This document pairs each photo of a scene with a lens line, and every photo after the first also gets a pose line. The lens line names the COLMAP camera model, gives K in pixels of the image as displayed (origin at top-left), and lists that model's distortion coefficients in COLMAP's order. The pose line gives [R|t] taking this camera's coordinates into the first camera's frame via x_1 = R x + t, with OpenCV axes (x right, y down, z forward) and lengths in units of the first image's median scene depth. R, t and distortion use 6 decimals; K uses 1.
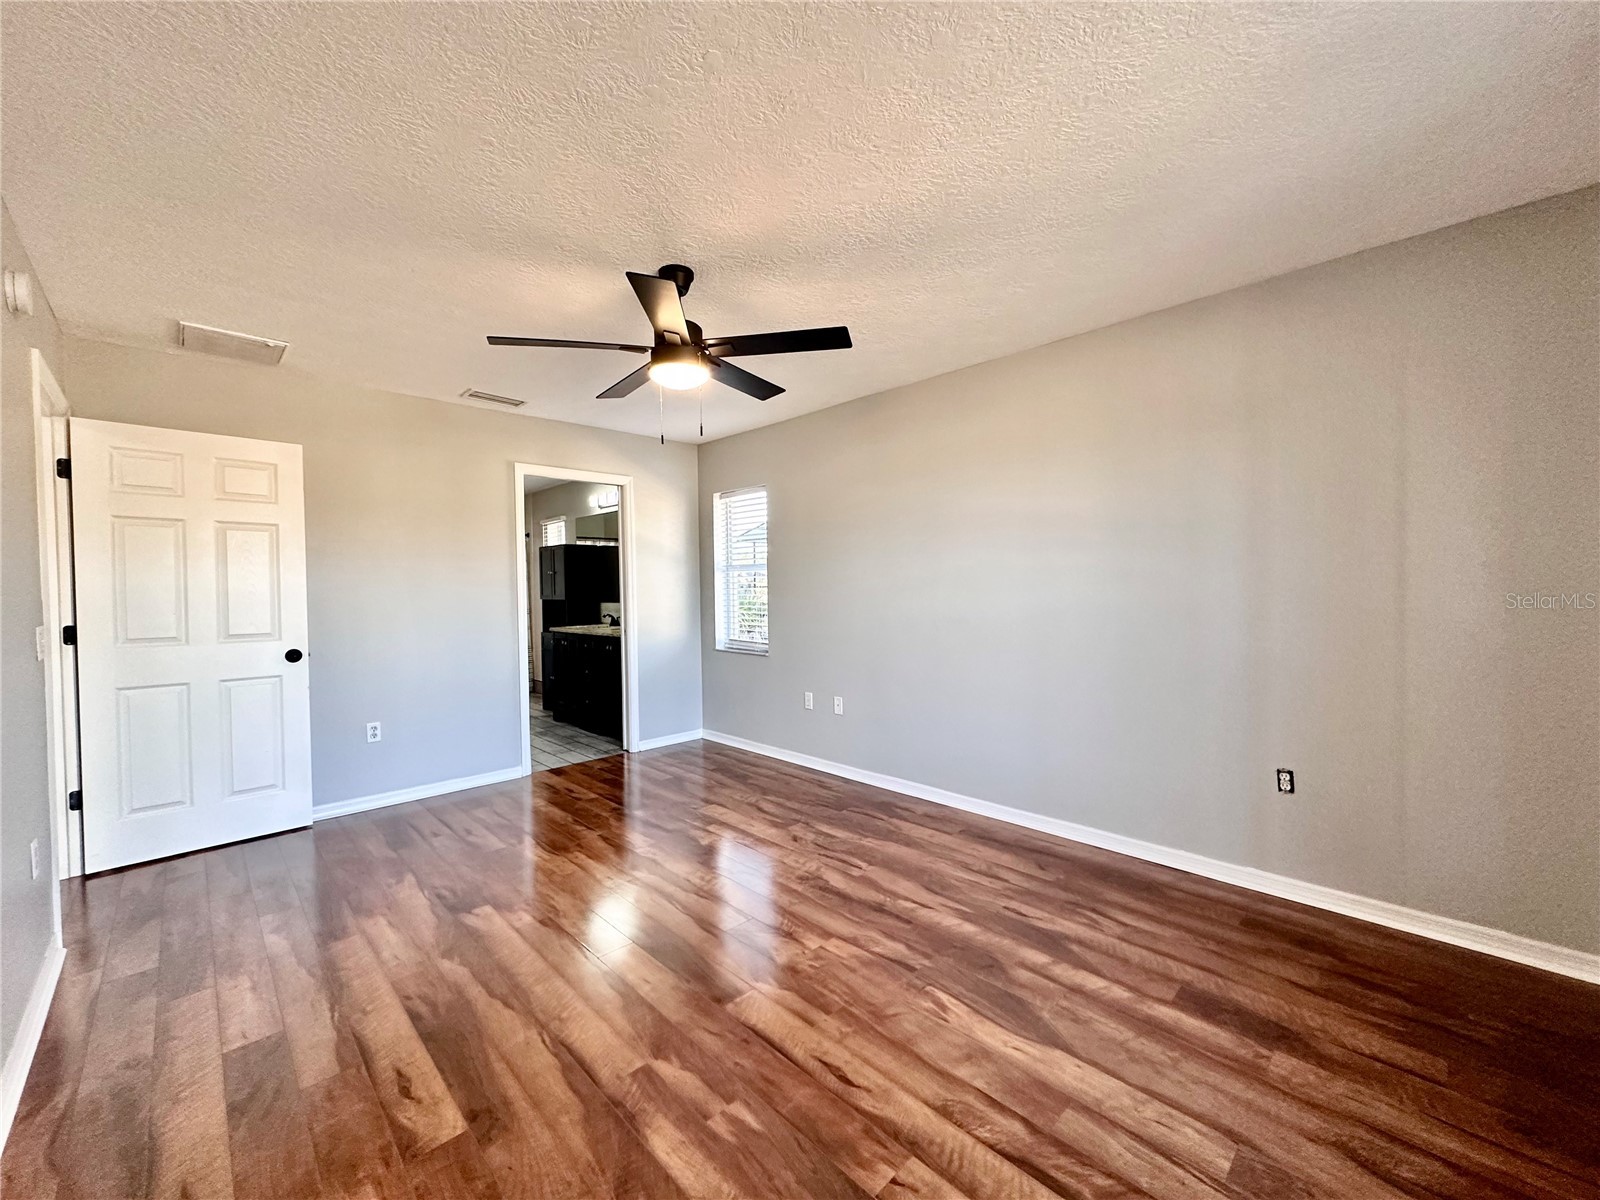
lens RADIAL K [[638.0, 0, 801.3], [0, 638.0, 600.3], [0, 0, 1]] dist [0.000269, 0.000259]
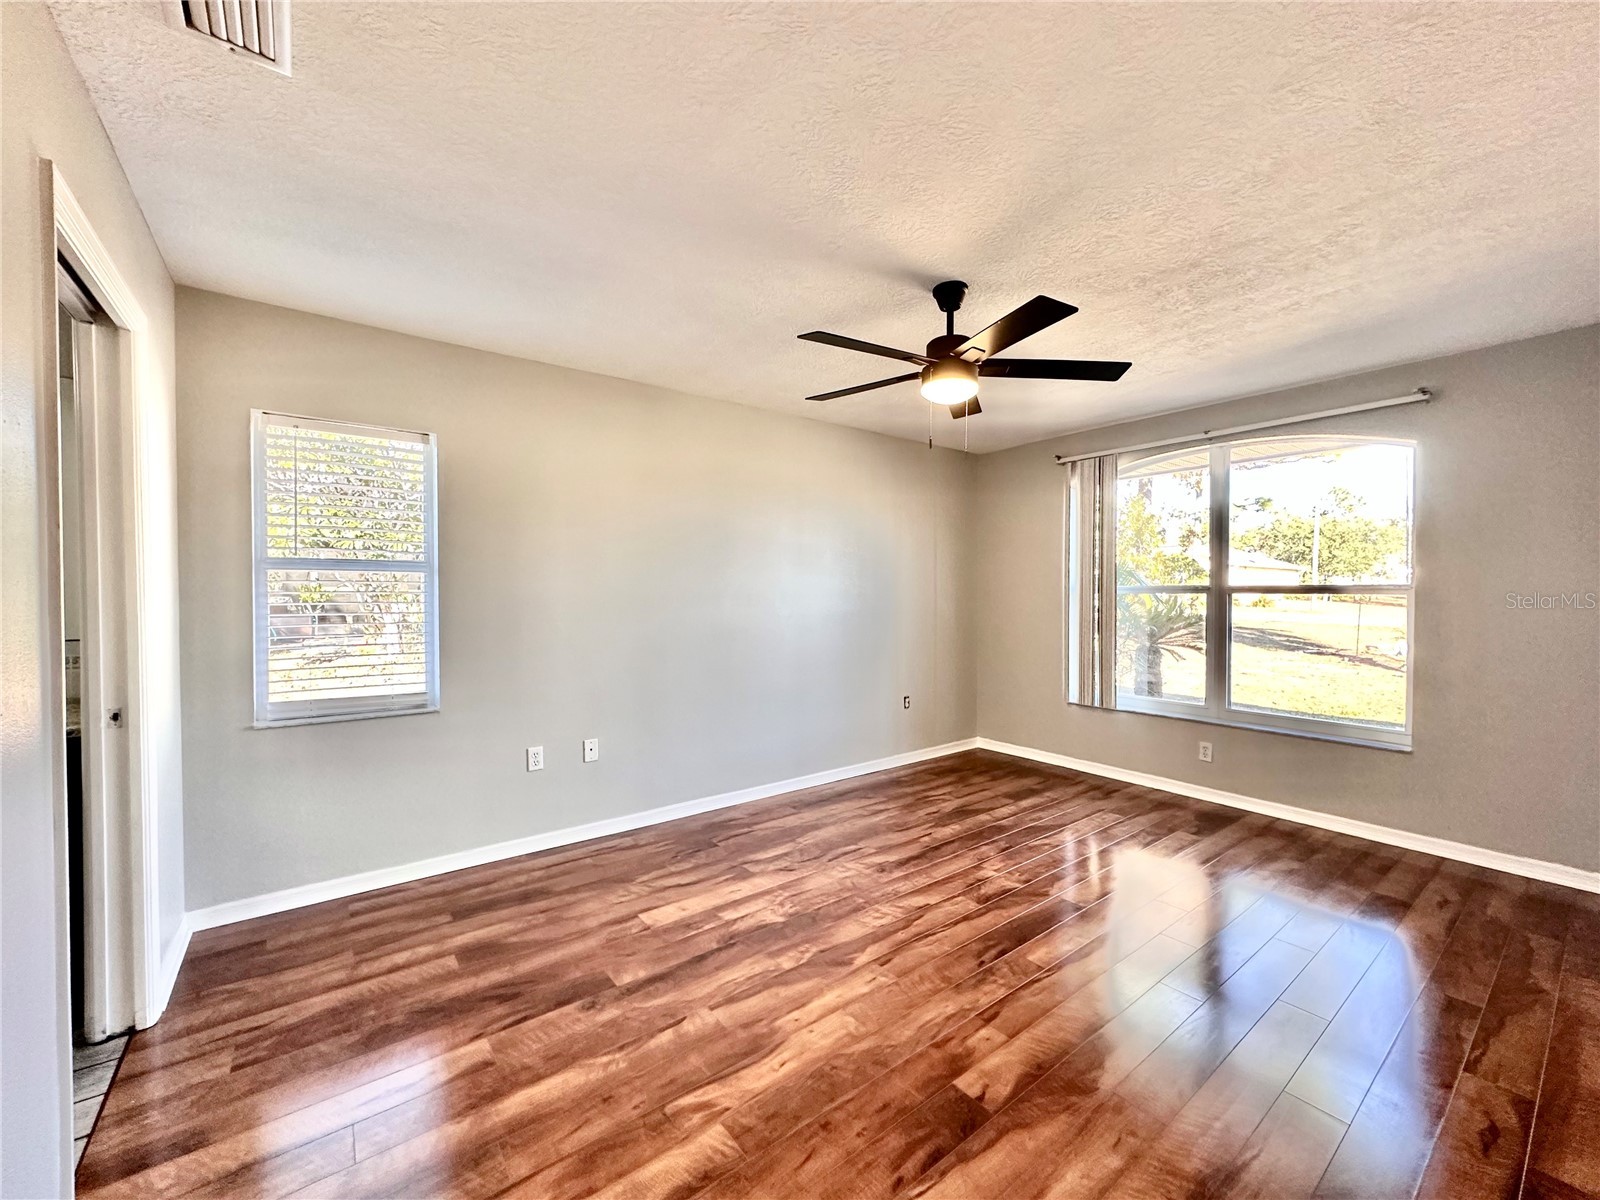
lens RADIAL K [[646.0, 0, 820.1], [0, 646.0, 595.0], [0, 0, 1]] dist [0.001365, 0.000211]
pose [[0.095638, 0.010409, 0.995362, -0.947070], [0.019034, 0.999743, -0.012284, -0.009055], [-0.995234, 0.020120, 0.095415, 0.867687]]
